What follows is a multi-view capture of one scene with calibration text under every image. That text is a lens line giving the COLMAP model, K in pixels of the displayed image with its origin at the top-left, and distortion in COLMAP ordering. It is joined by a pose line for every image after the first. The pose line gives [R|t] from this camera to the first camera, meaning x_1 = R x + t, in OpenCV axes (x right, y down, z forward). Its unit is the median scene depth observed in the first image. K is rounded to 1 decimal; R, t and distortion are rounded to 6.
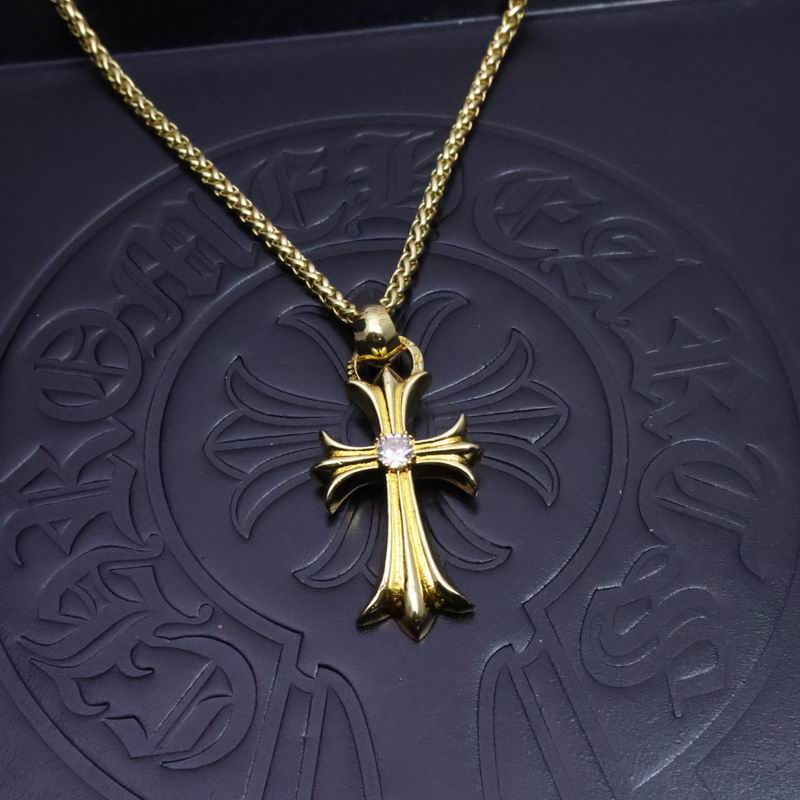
lens RADIAL K [[1172.3, 0, 399.5], [0, 1172.3, 399.2], [0, 0, 1]] dist [0.010524, 0.000000]
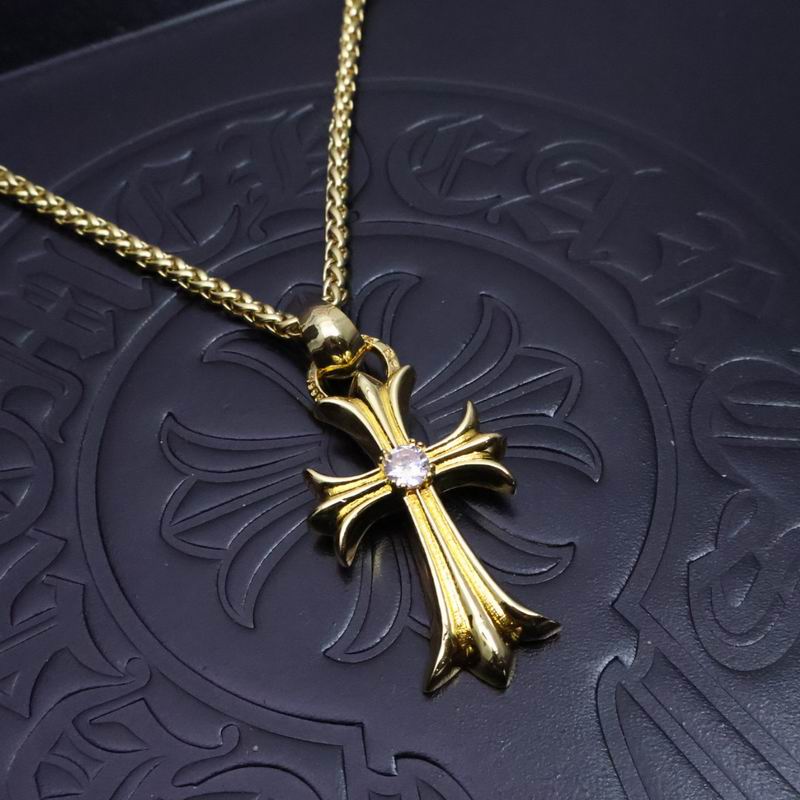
lens RADIAL K [[1172.3, 0, 400.1], [0, 1172.3, 400.4], [0, 0, 1]] dist [0.010524, 0.000000]
pose [[0.952843, -0.262782, 0.151772, -0.108469], [0.269961, 0.962452, -0.028430, 0.020817], [-0.138602, 0.068062, 0.988007, 0.195624]]
